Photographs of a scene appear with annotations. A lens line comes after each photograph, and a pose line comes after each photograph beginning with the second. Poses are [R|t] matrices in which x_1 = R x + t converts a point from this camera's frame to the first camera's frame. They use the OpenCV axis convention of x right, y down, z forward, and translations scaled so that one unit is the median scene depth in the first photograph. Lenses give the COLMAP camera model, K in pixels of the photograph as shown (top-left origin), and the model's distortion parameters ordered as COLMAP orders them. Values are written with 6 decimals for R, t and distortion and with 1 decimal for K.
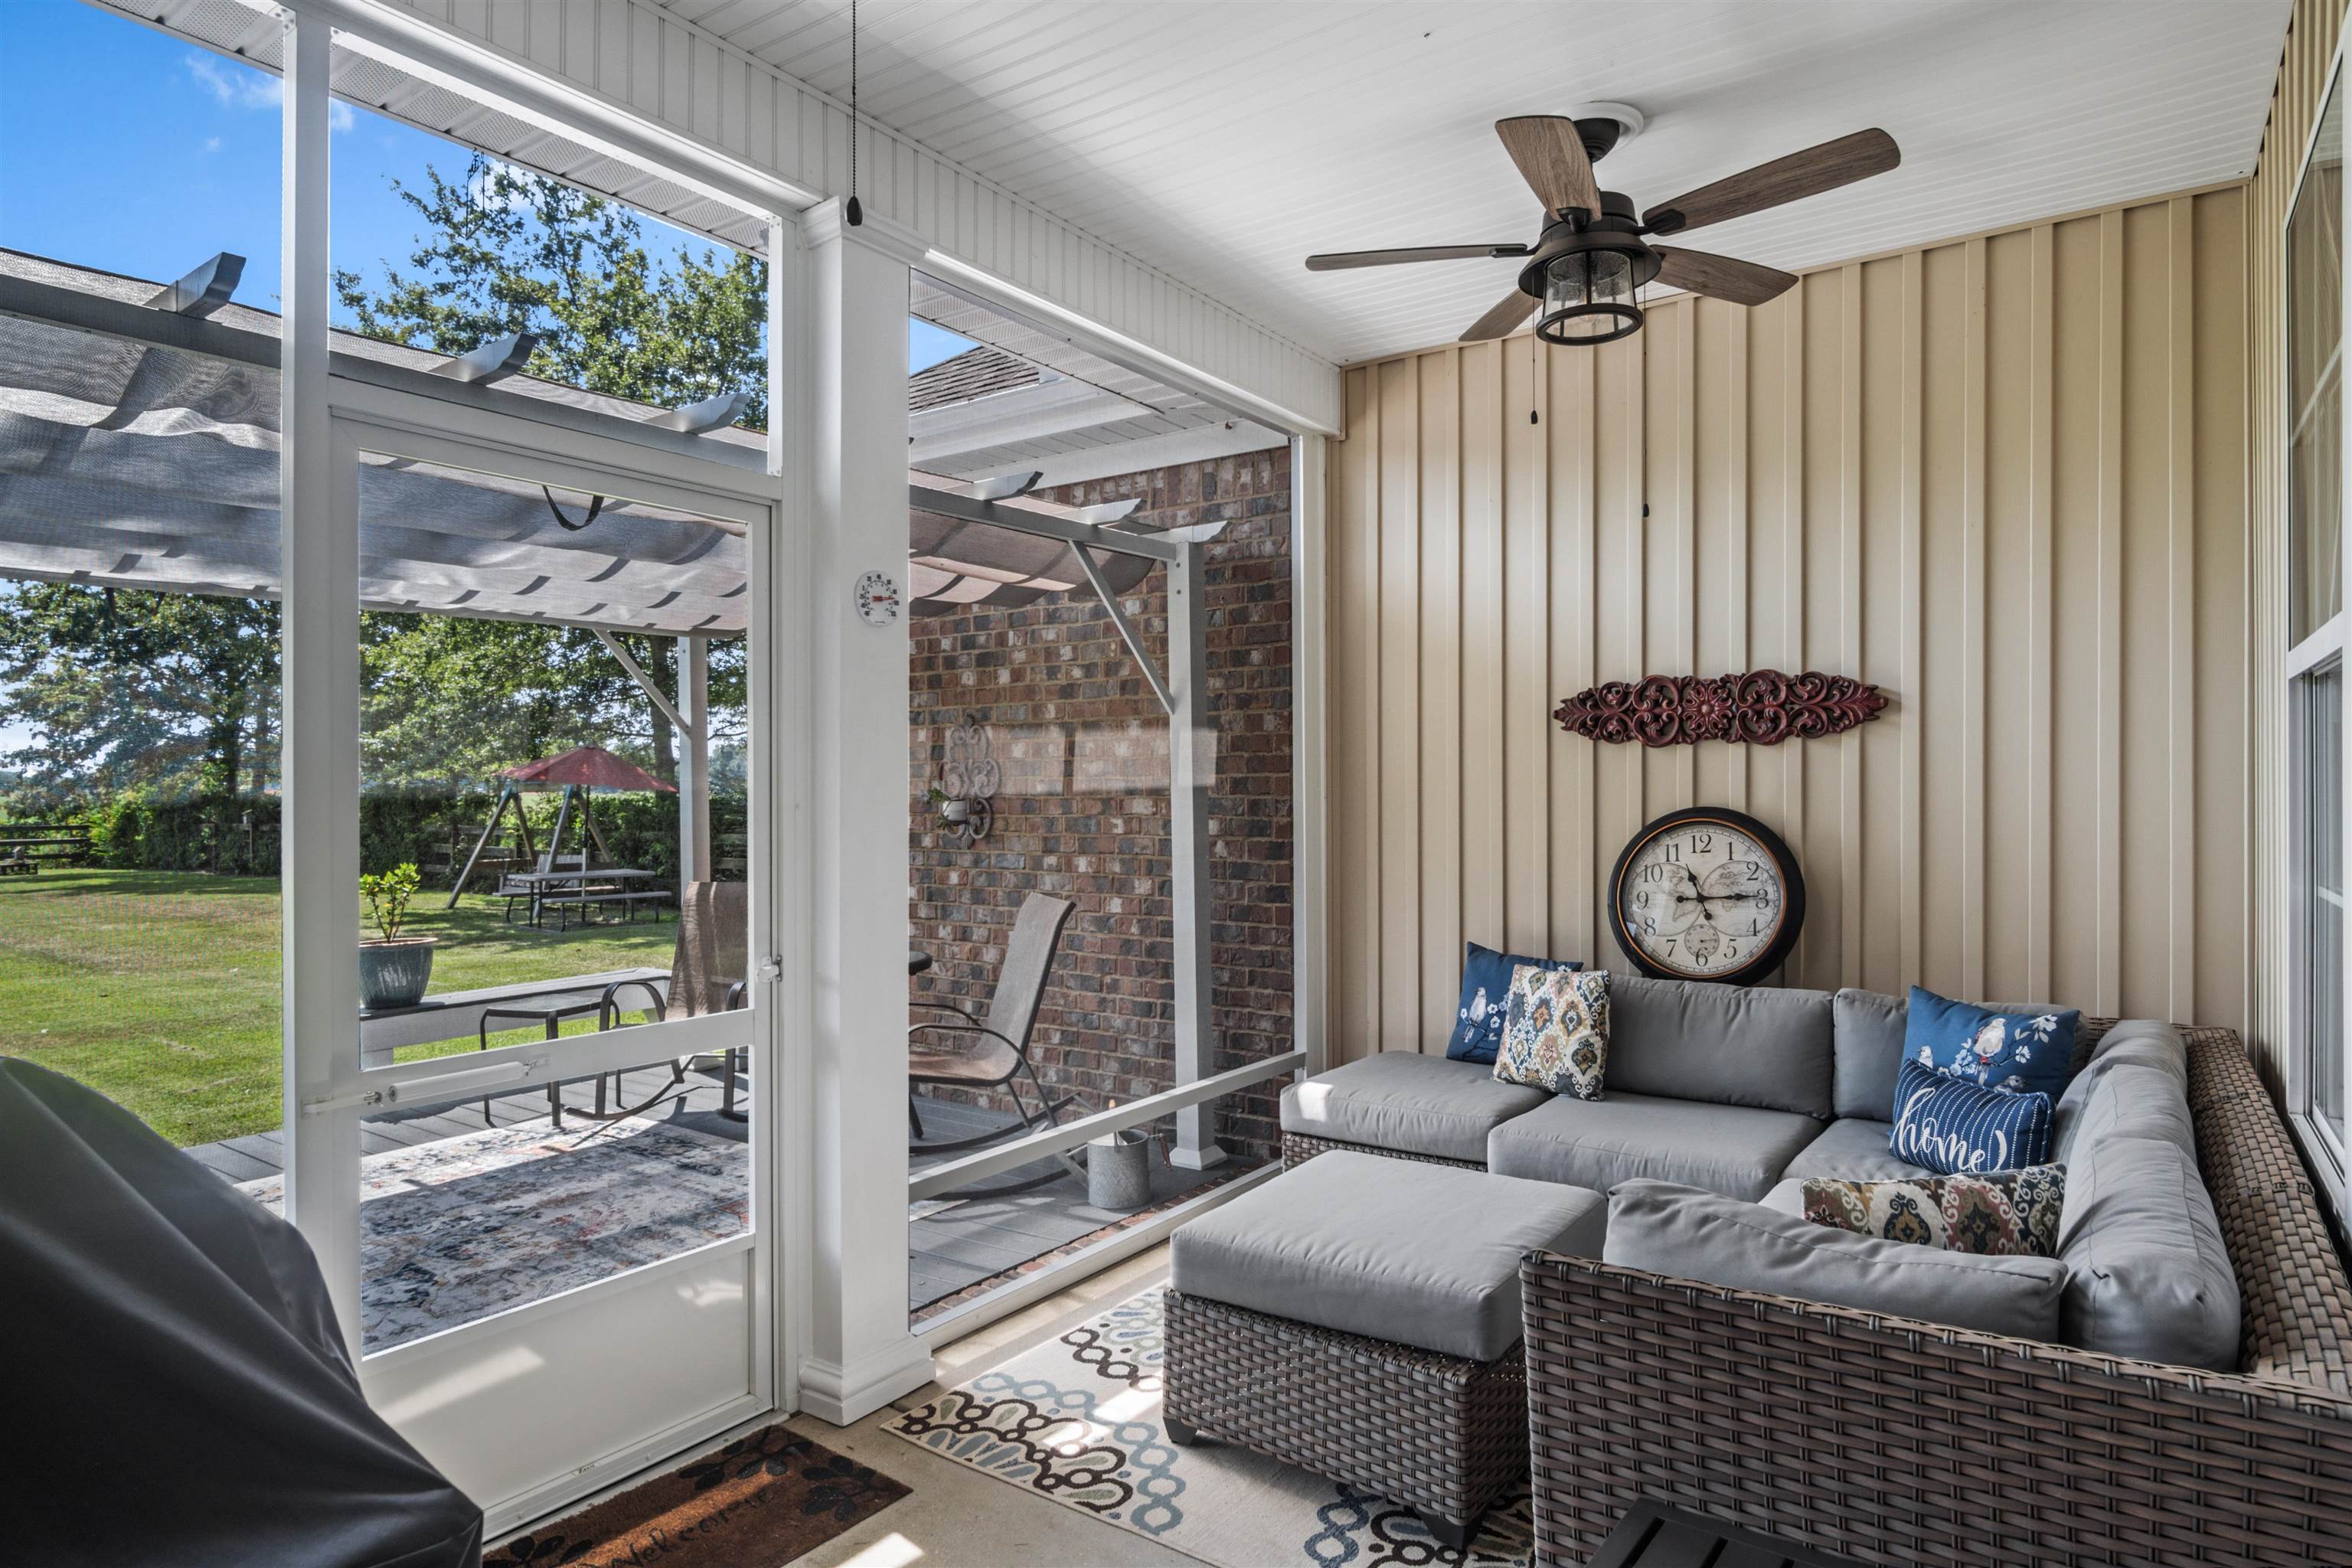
lens RADIAL K [[1395.2, 0, 1170.7], [0, 1395.2, 797.3], [0, 0, 1]] dist [-0.008364, 0.004182]
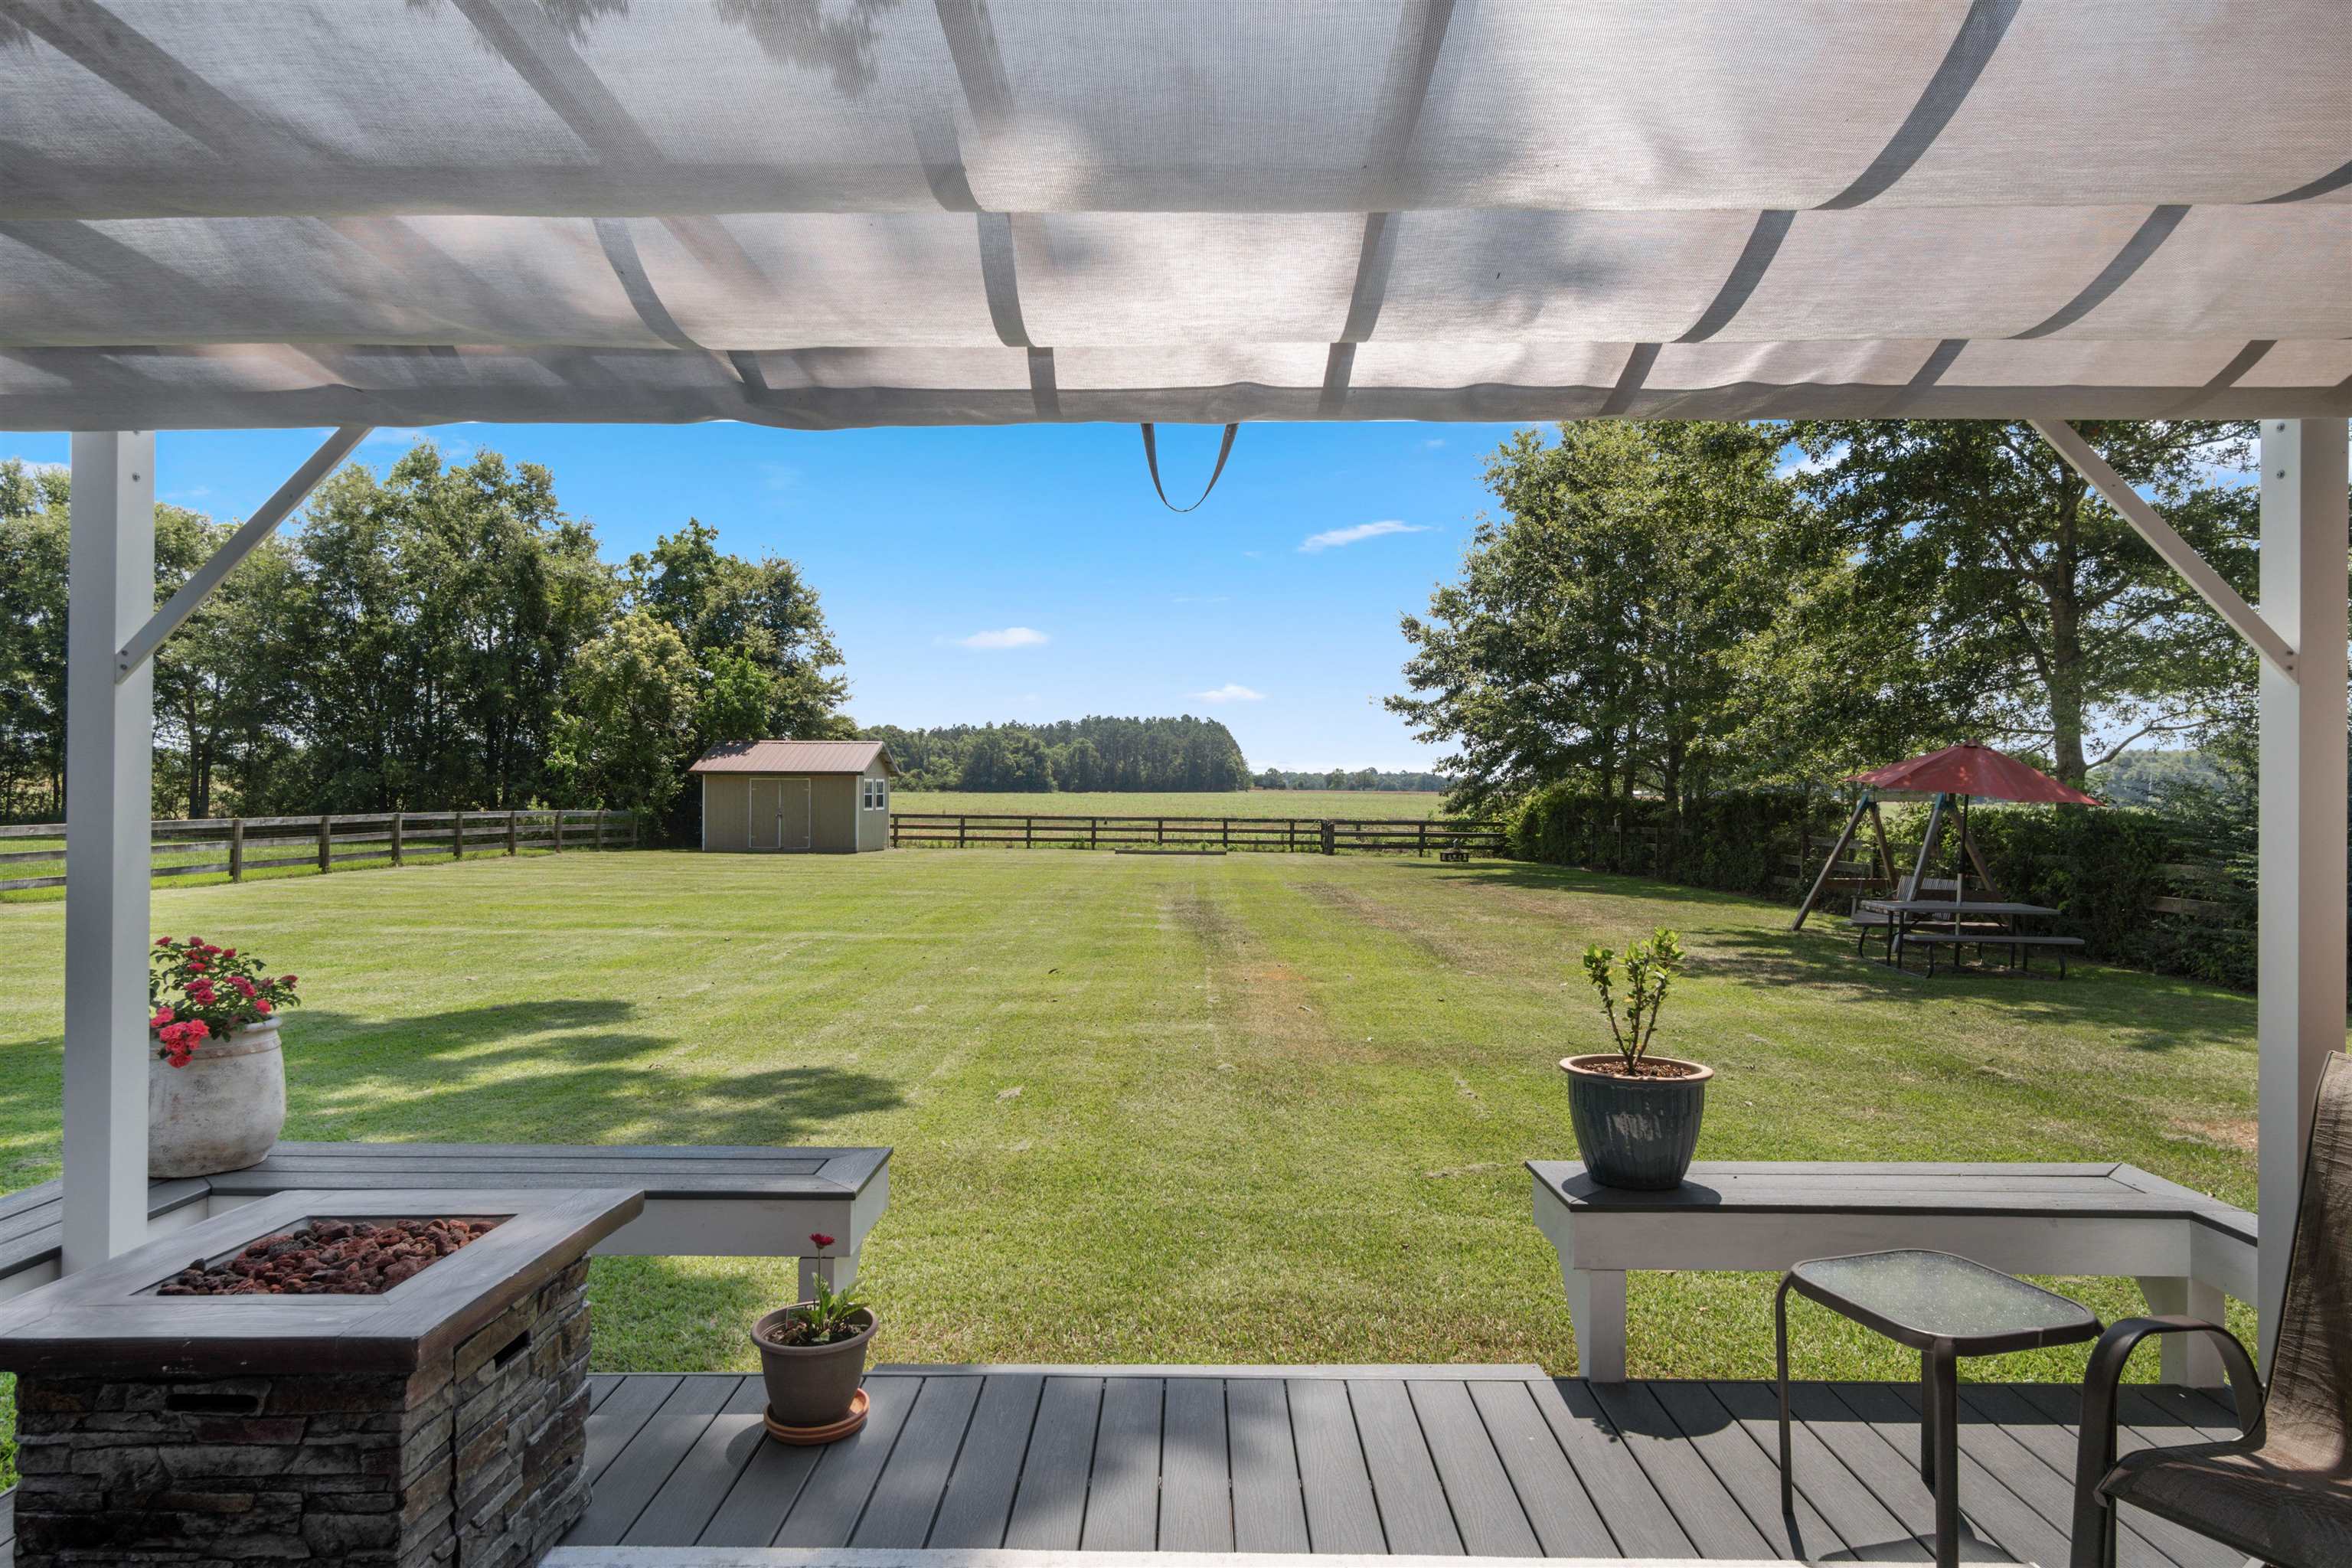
lens RADIAL K [[1297.7, 0, 1162.4], [0, 1297.7, 784.6], [0, 0, 1]] dist [-0.030739, 0.007285]
pose [[0.585362, 0.007811, -0.810734, -0.081051], [-0.020123, 0.999786, -0.004897, -0.001104], [0.810522, 0.019181, 0.585394, 0.174506]]
